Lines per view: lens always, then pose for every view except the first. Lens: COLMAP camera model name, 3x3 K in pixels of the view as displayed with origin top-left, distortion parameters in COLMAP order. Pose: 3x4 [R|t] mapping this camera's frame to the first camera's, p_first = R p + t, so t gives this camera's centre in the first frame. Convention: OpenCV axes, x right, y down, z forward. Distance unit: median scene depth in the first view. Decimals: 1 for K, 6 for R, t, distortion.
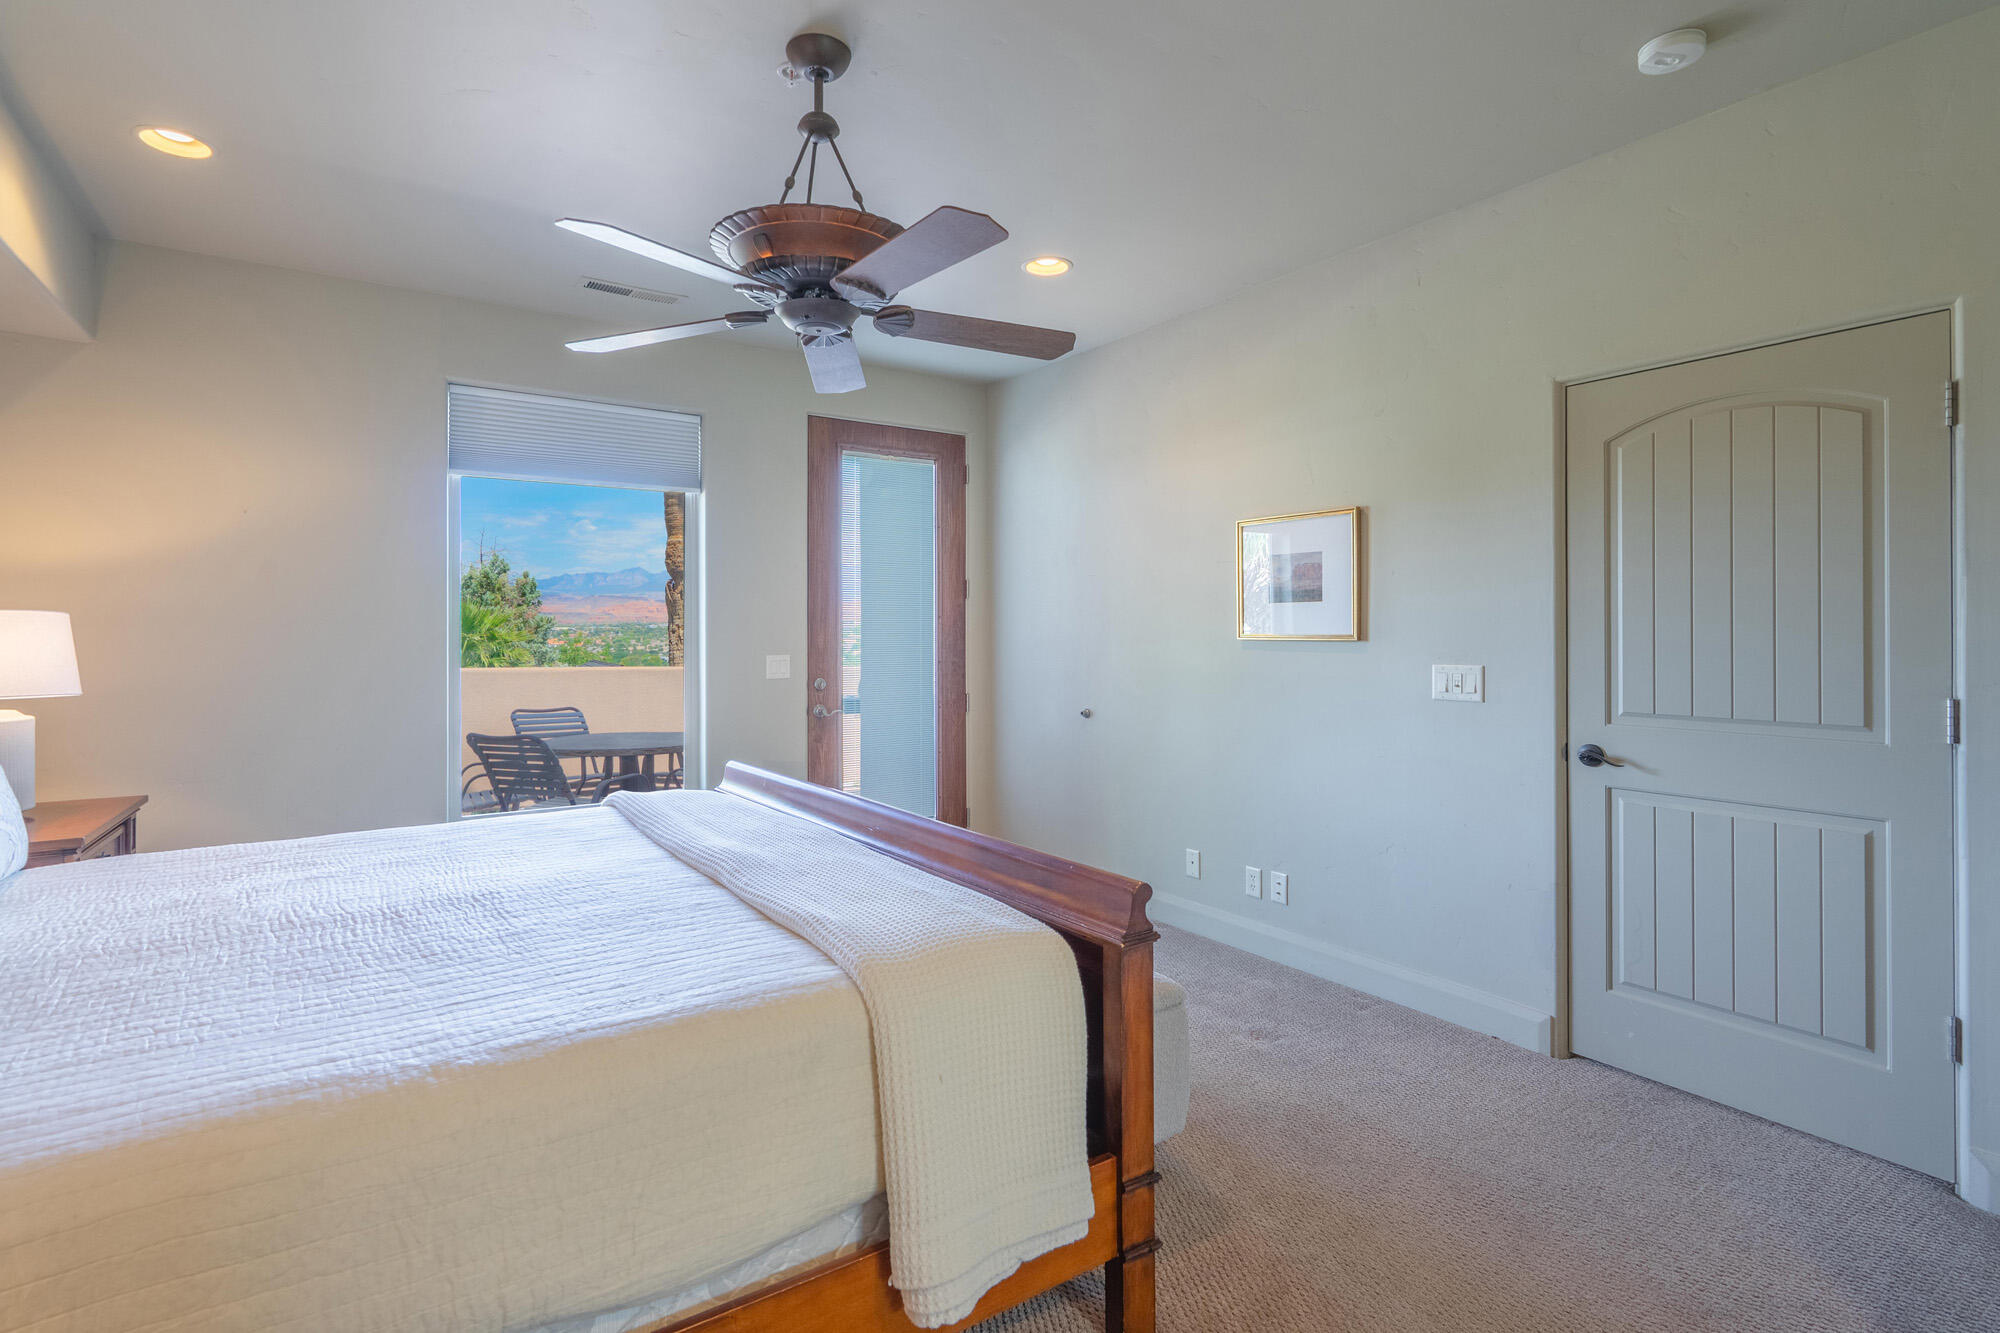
lens RADIAL K [[928.1, 0, 977.2], [0, 928.1, 625.8], [0, 0, 1]] dist [-0.002026, 0.002433]
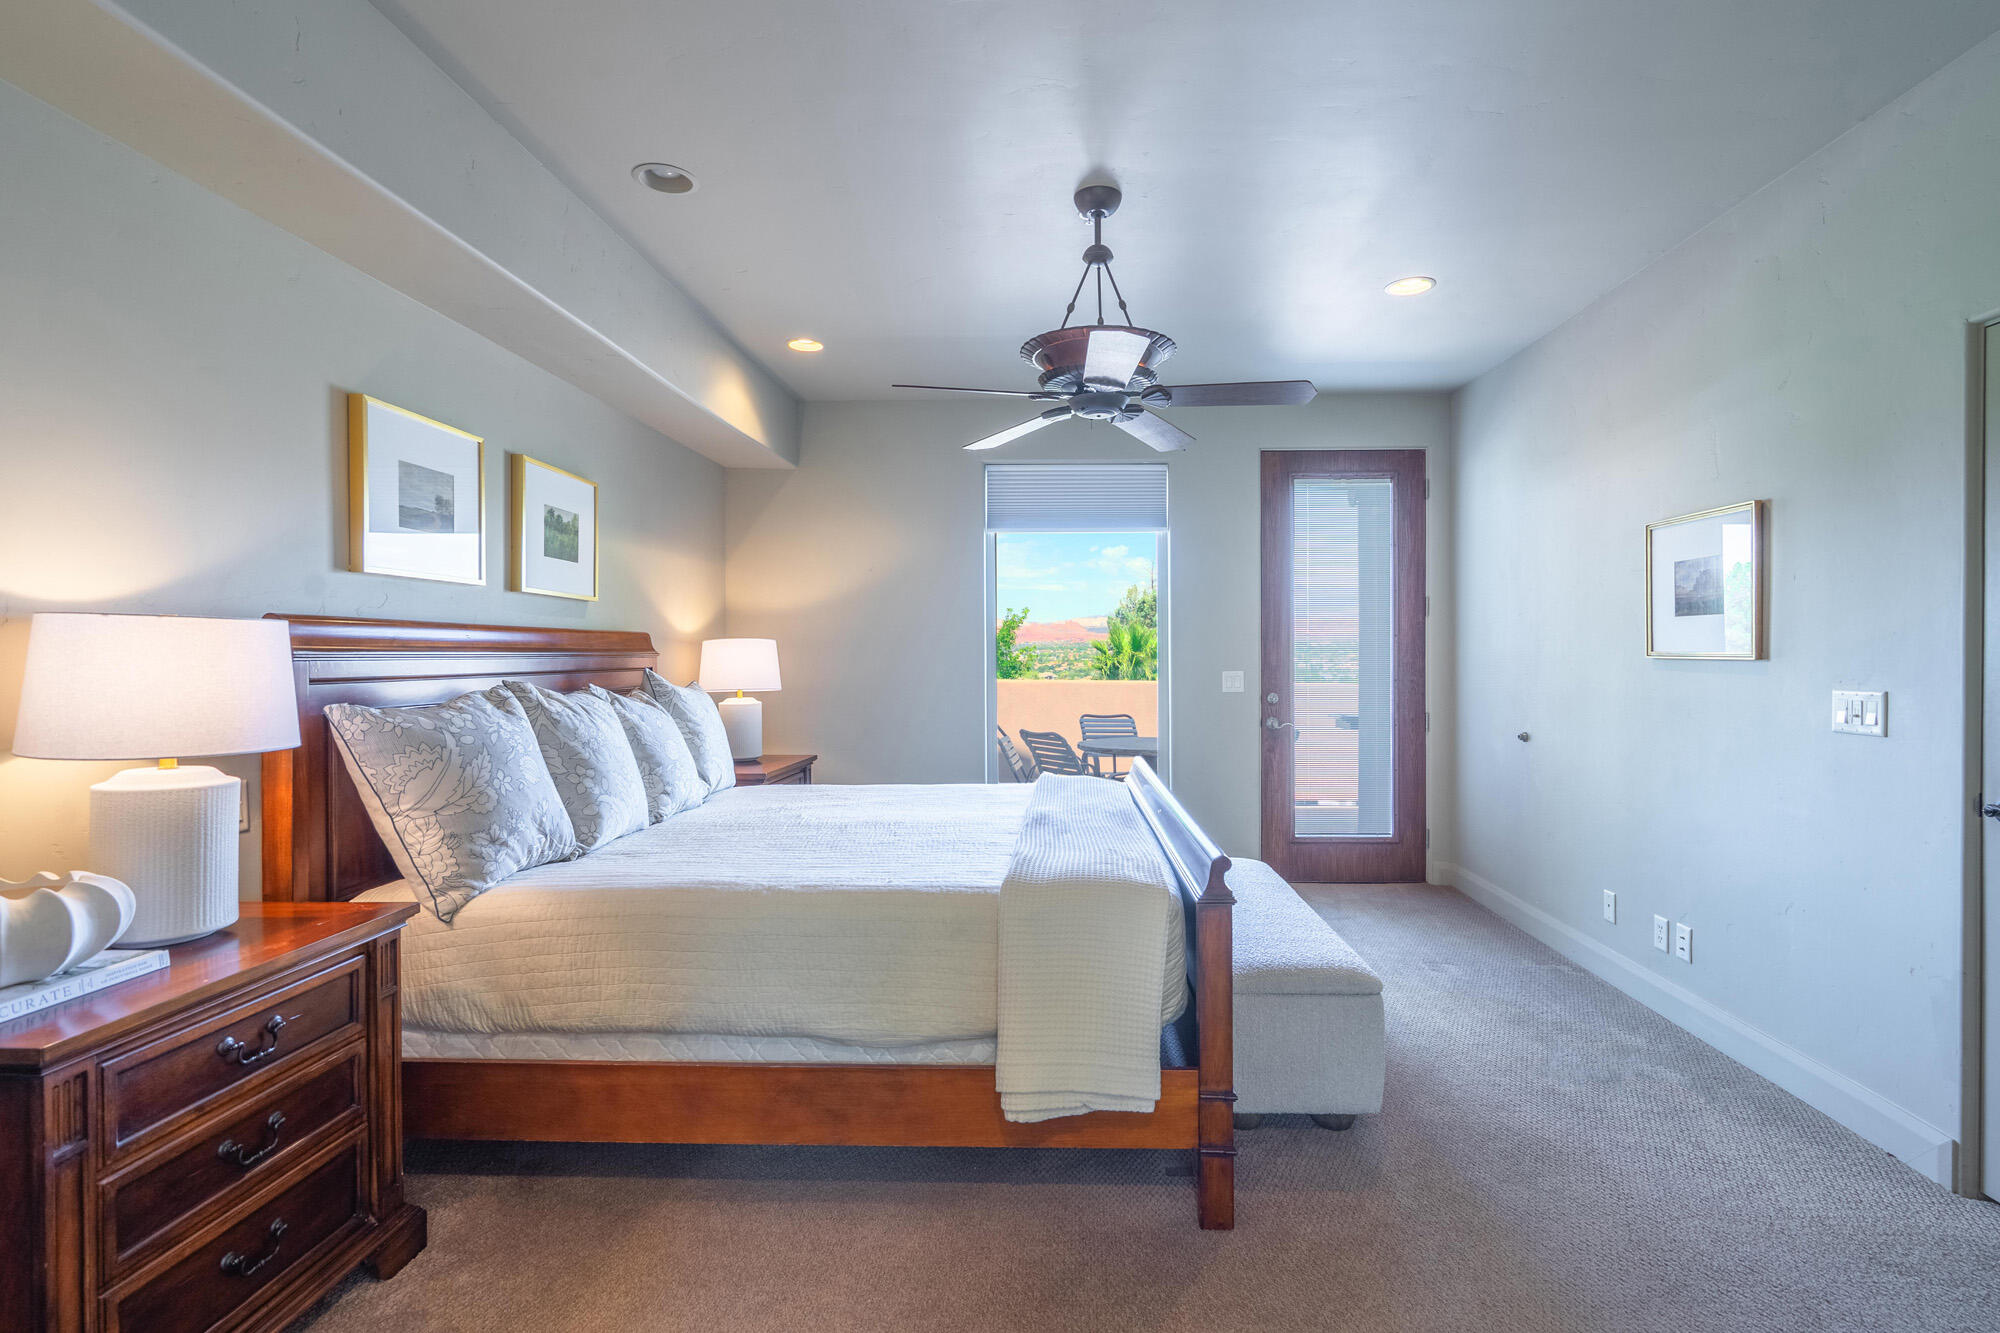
lens RADIAL K [[928.1, 0, 1016.2], [0, 928.1, 660.6], [0, 0, 1]] dist [-0.002026, 0.002433]
pose [[0.805137, 0.004541, -0.593071, 0.340439], [0.006119, 0.999854, 0.015962, -0.000920], [0.593057, -0.016480, 0.804992, -0.071821]]
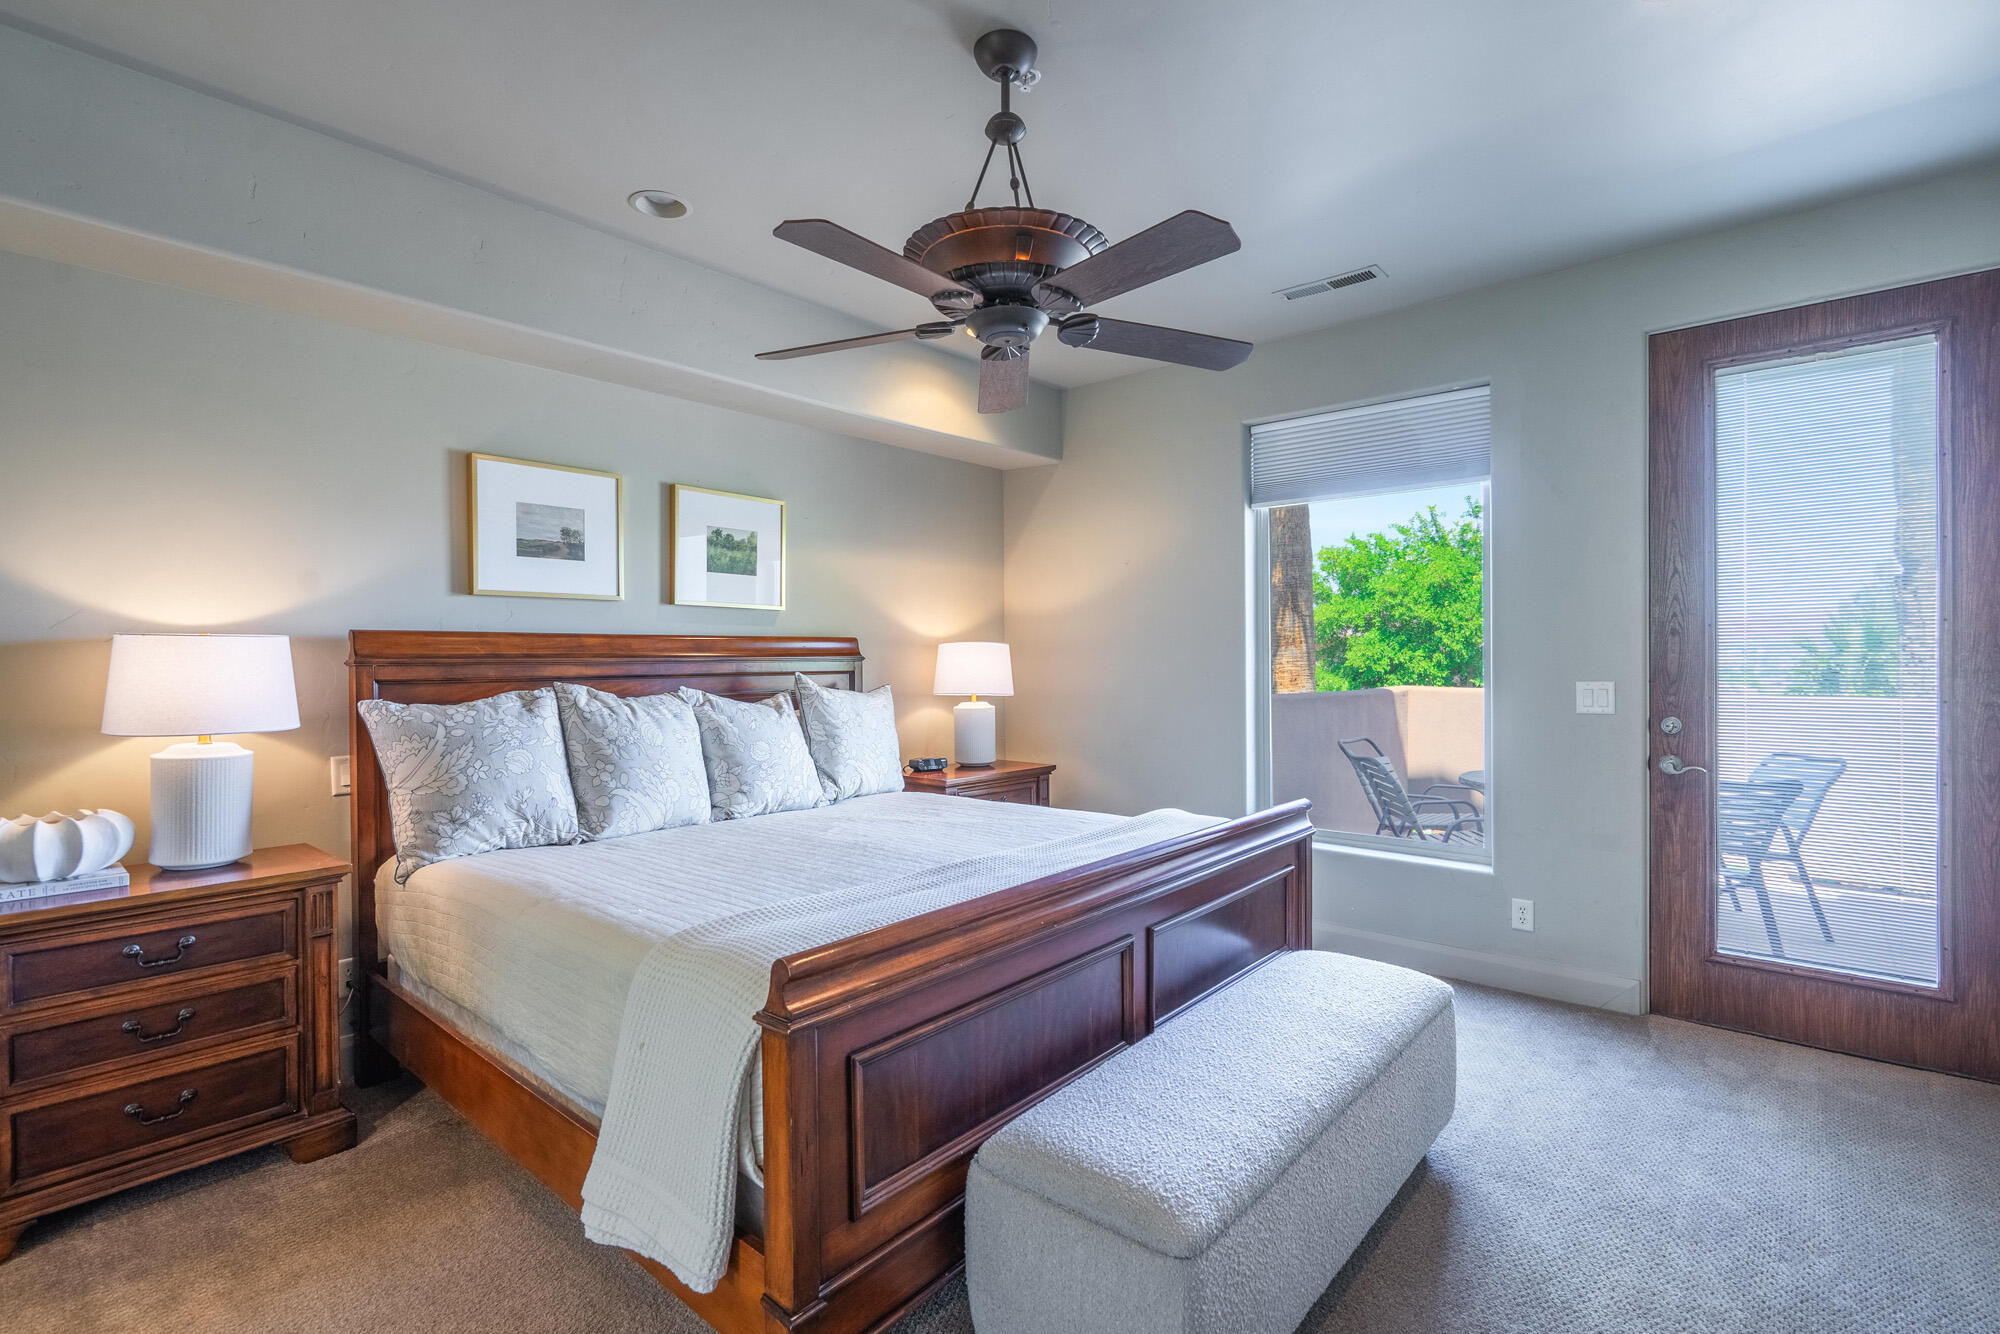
lens RADIAL K [[928.1, 0, 1003.1], [0, 928.1, 661.2], [0, 0, 1]] dist [-0.002026, 0.002433]
pose [[0.266670, 0.003981, -0.963780, 0.526660], [0.014389, 0.999864, 0.008112, 0.003957], [0.963681, -0.016031, 0.266576, 0.509803]]
